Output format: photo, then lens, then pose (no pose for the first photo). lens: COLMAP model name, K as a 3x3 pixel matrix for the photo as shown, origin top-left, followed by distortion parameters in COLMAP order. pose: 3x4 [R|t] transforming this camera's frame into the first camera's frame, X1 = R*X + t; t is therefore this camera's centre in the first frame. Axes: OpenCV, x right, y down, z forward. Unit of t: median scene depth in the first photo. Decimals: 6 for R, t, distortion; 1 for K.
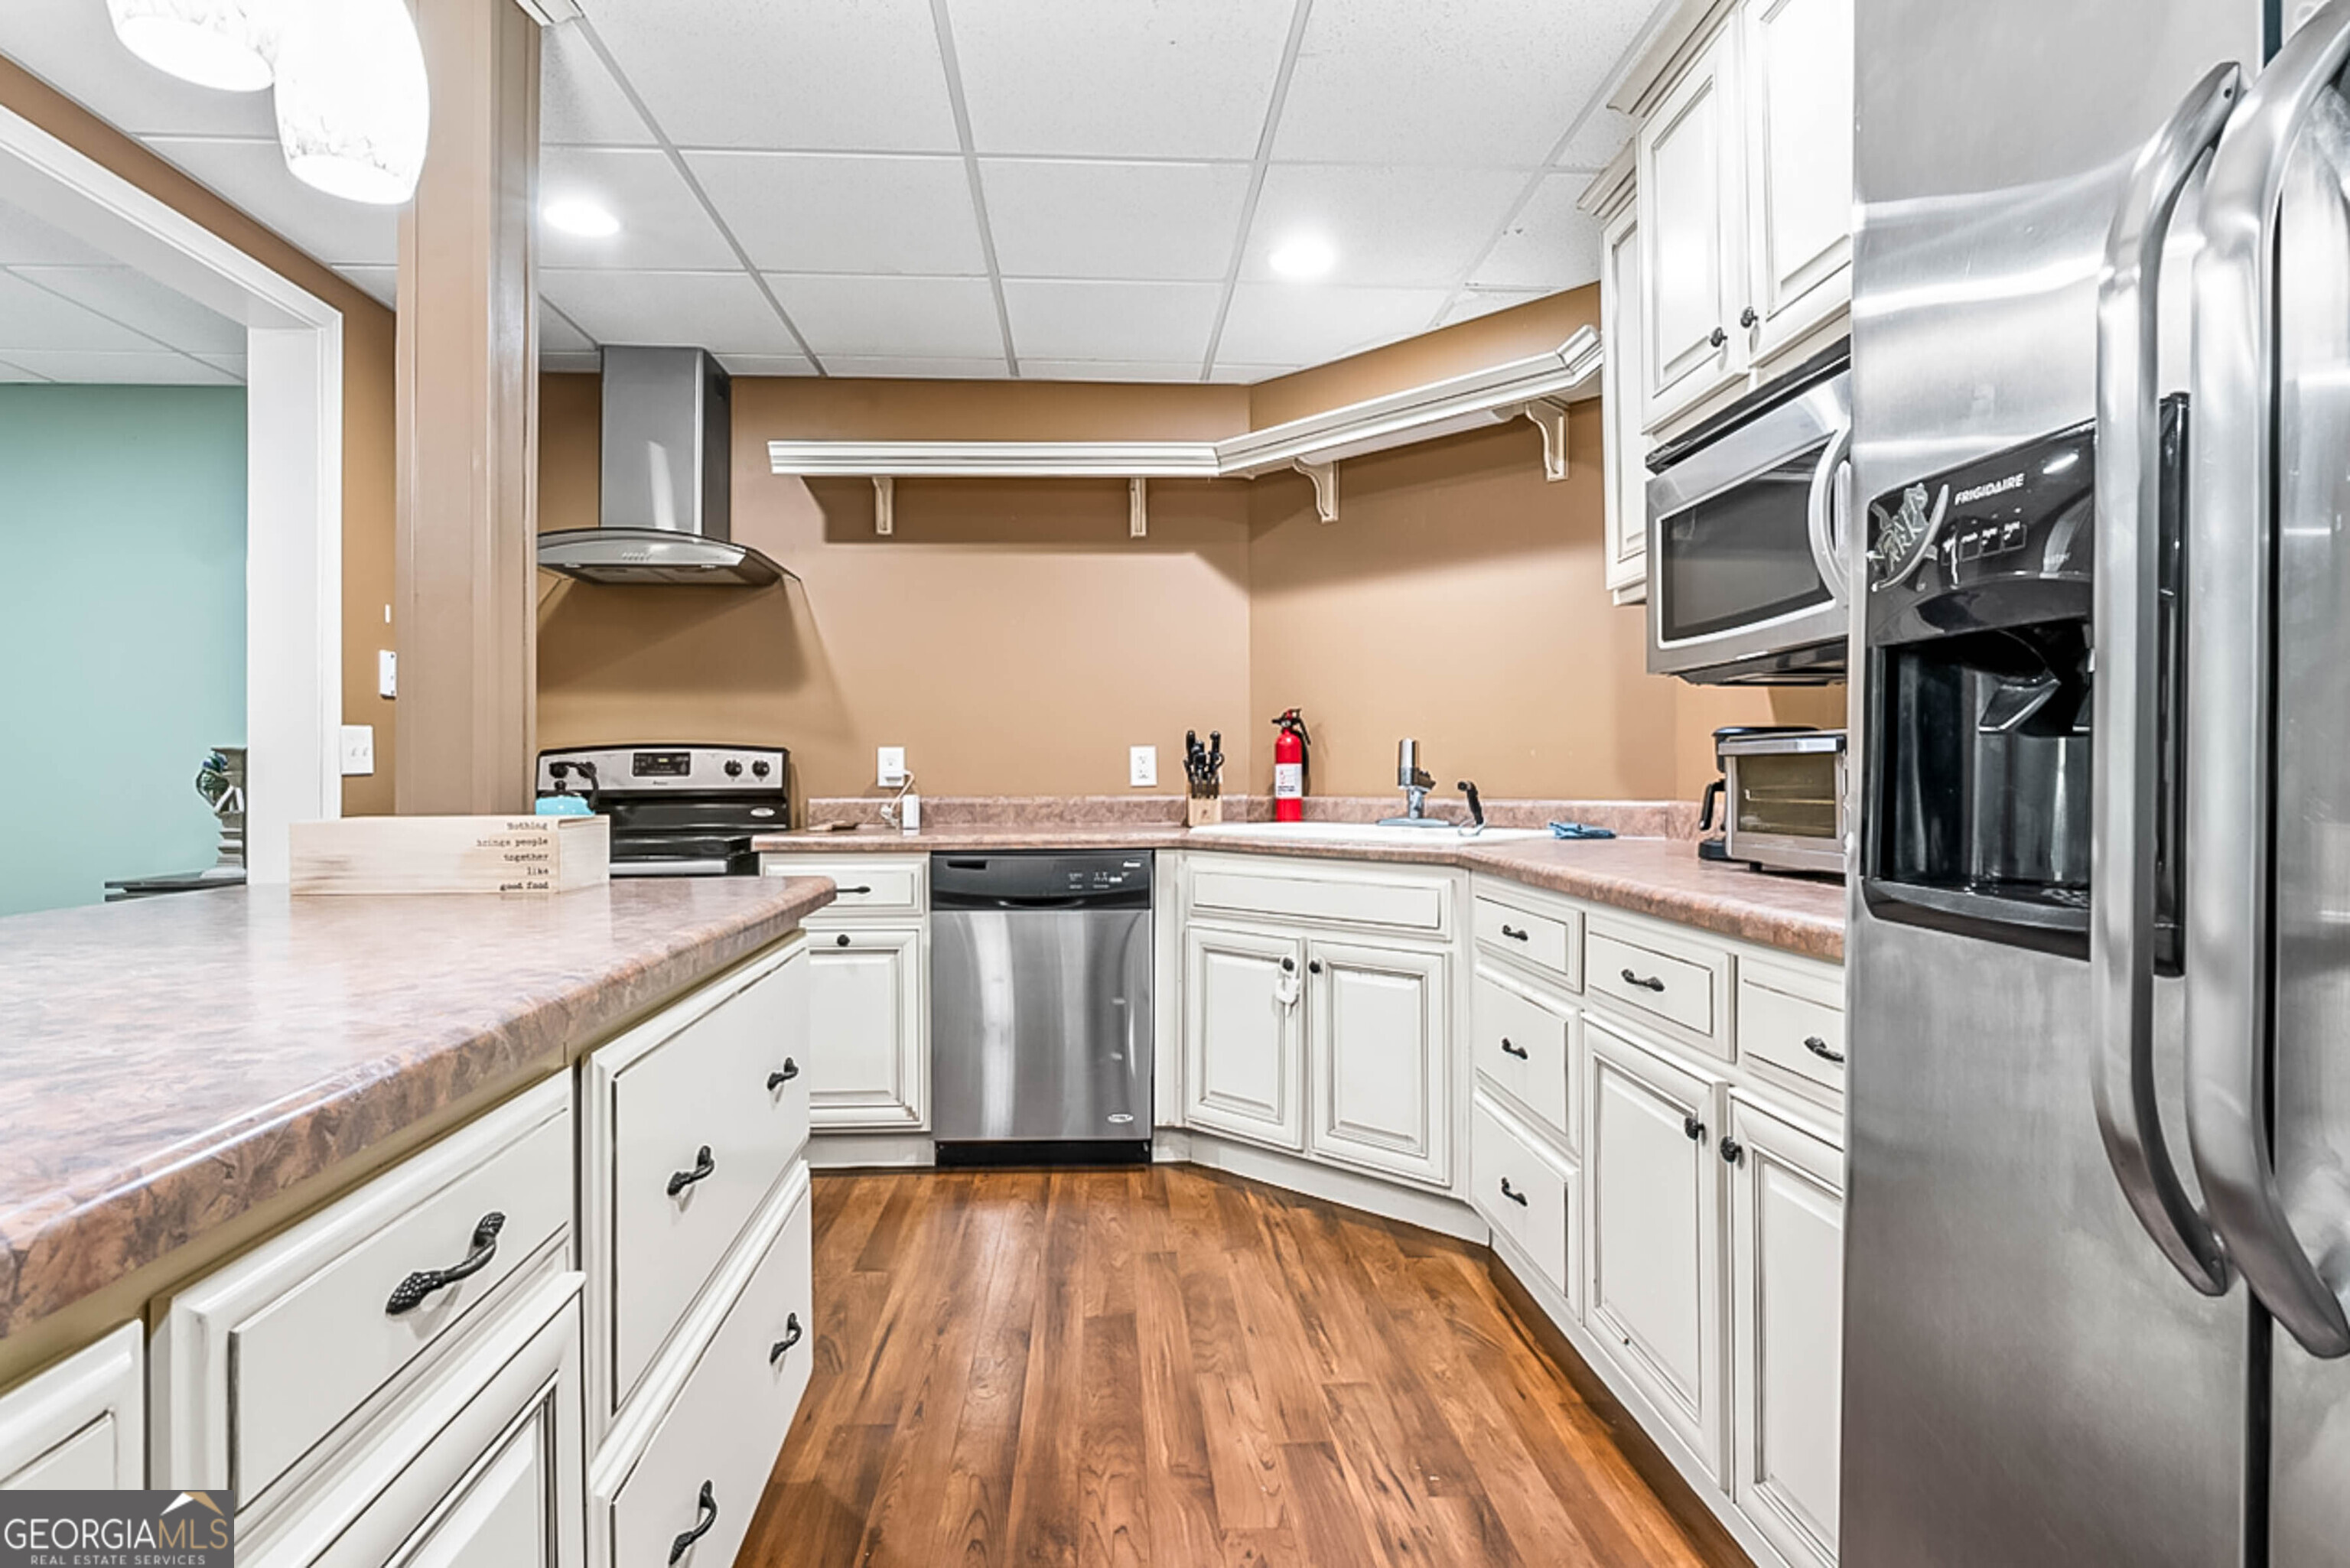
lens RADIAL K [[1206.8, 0, 1170.9], [0, 1206.8, 778.7], [0, 0, 1]] dist [0.001128, -0.000037]
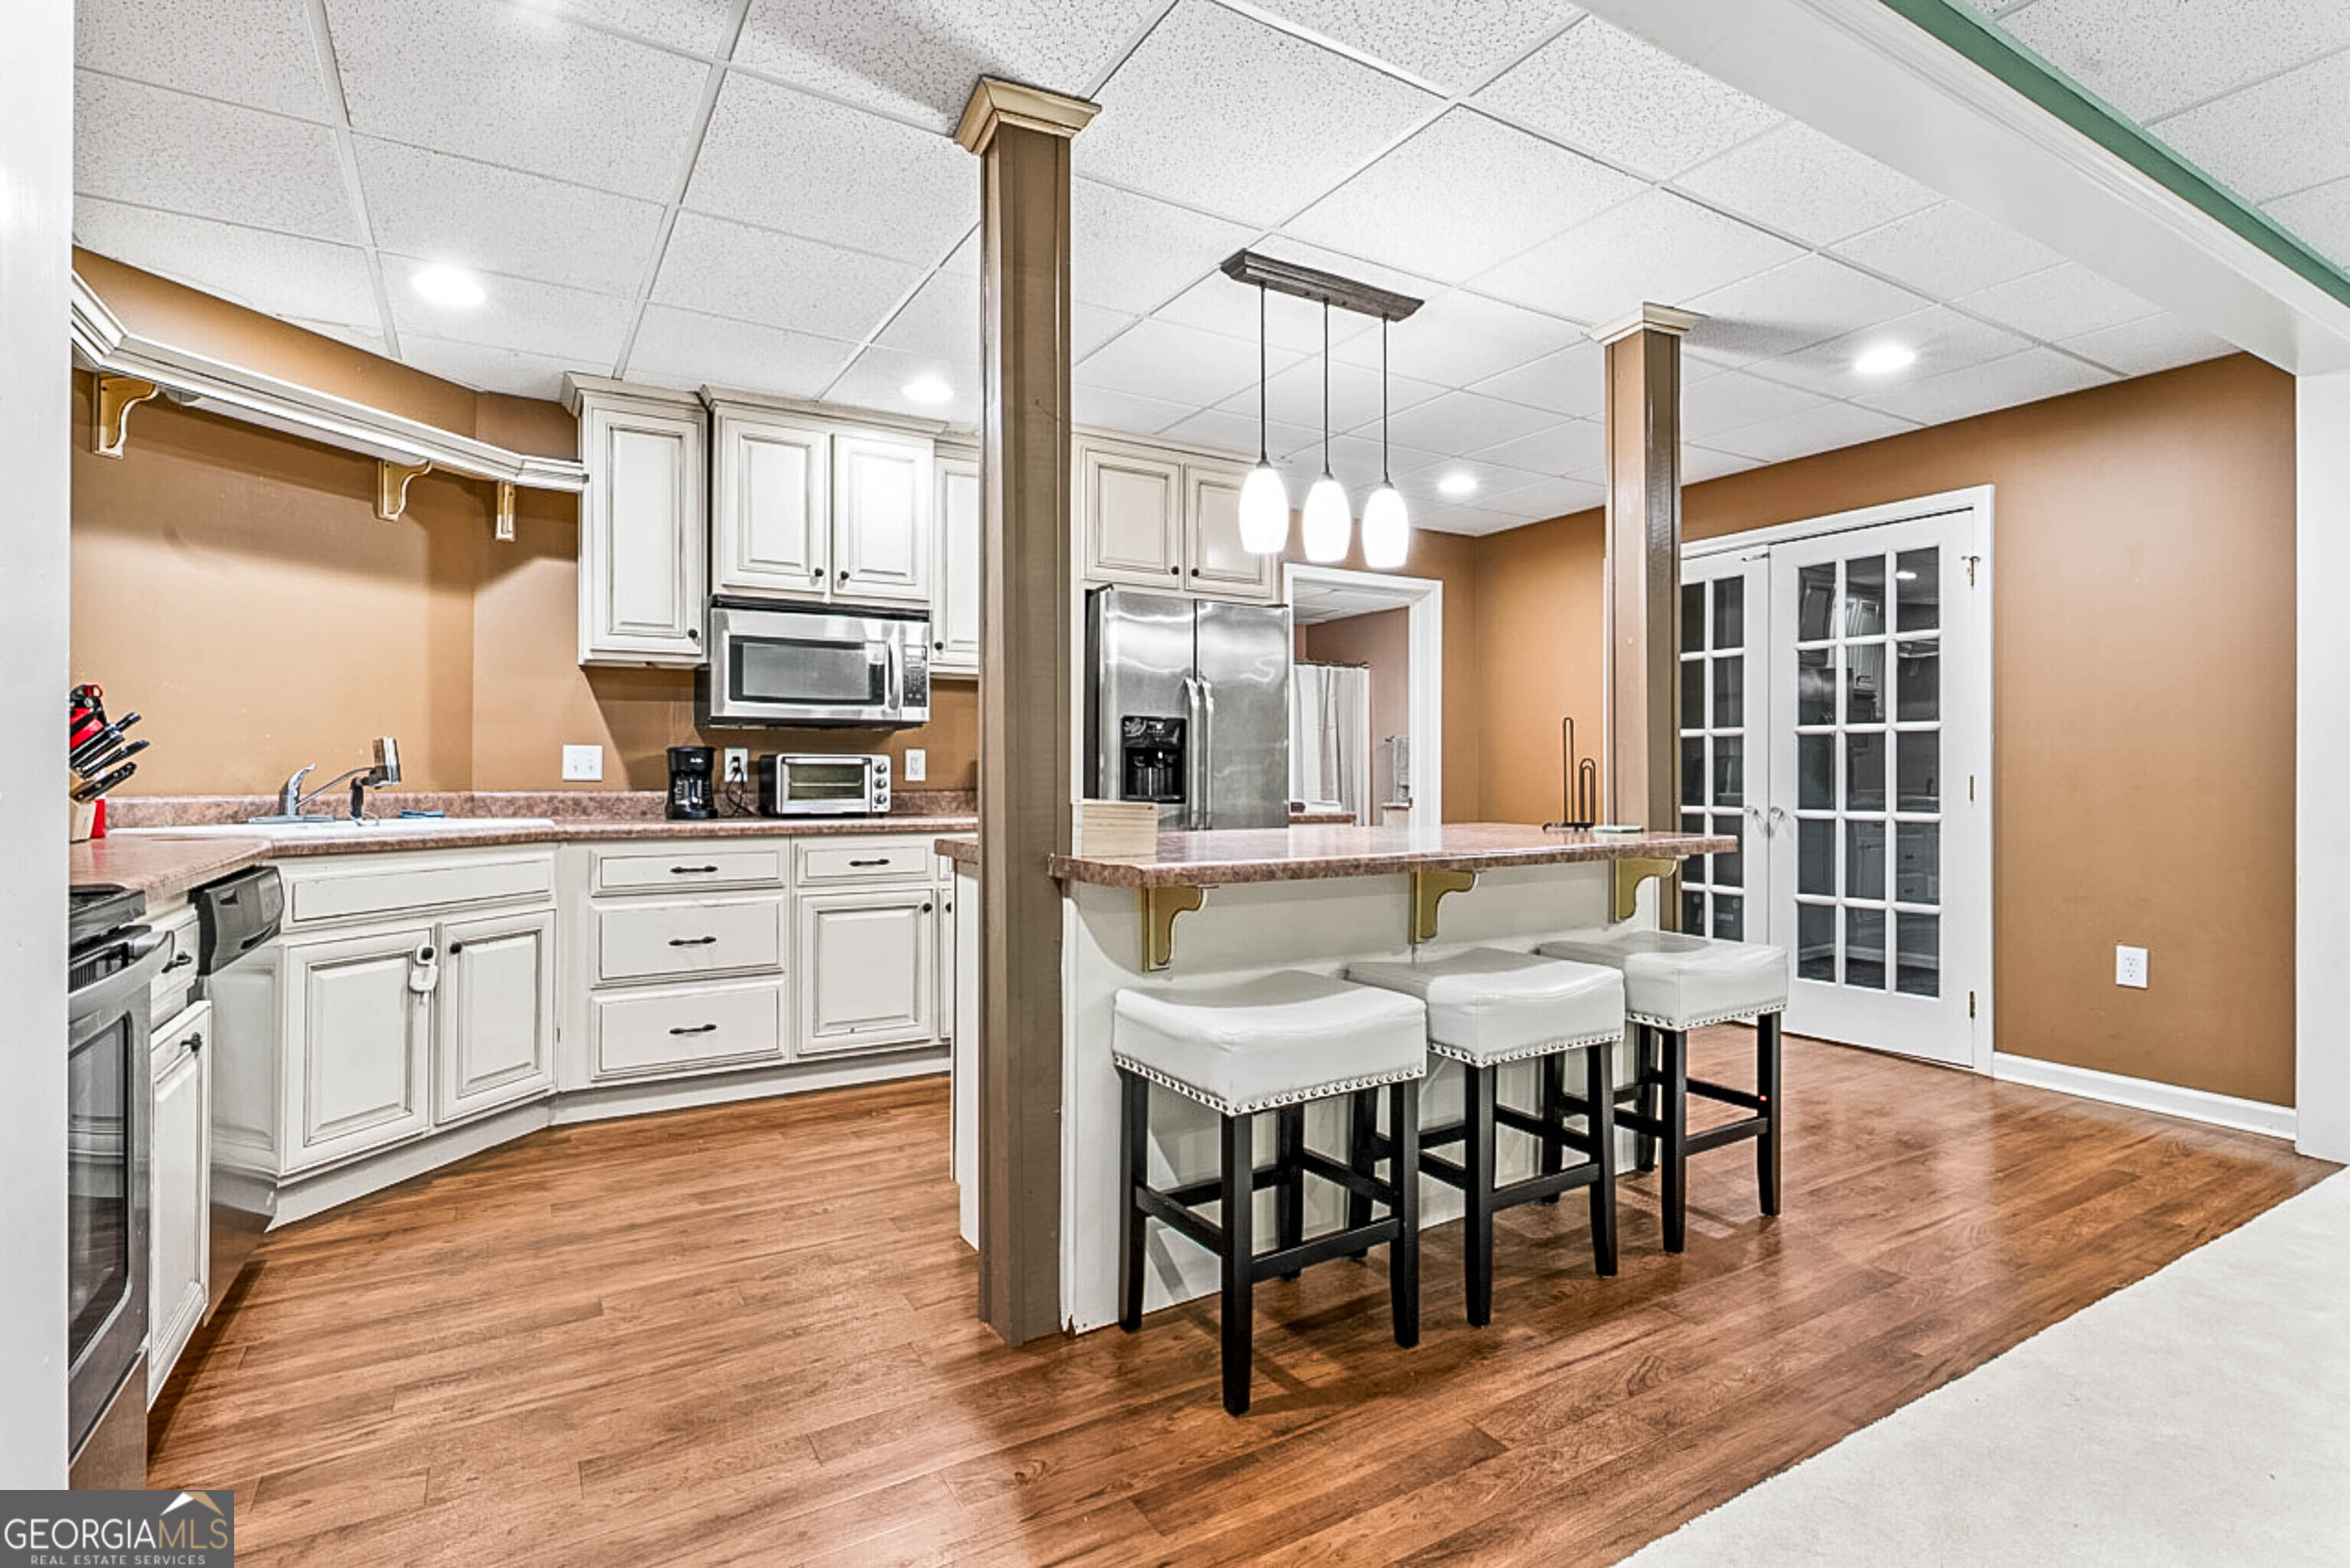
lens RADIAL K [[1139.3, 0, 1176.8], [0, 1139.3, 774.9], [0, 0, 1]] dist [-0.001533, -0.000089]
pose [[-0.464636, 0.004430, 0.885490, -1.147040], [0.002498, 0.999990, -0.003692, 0.006207], [-0.885498, 0.000496, -0.464643, 0.948509]]
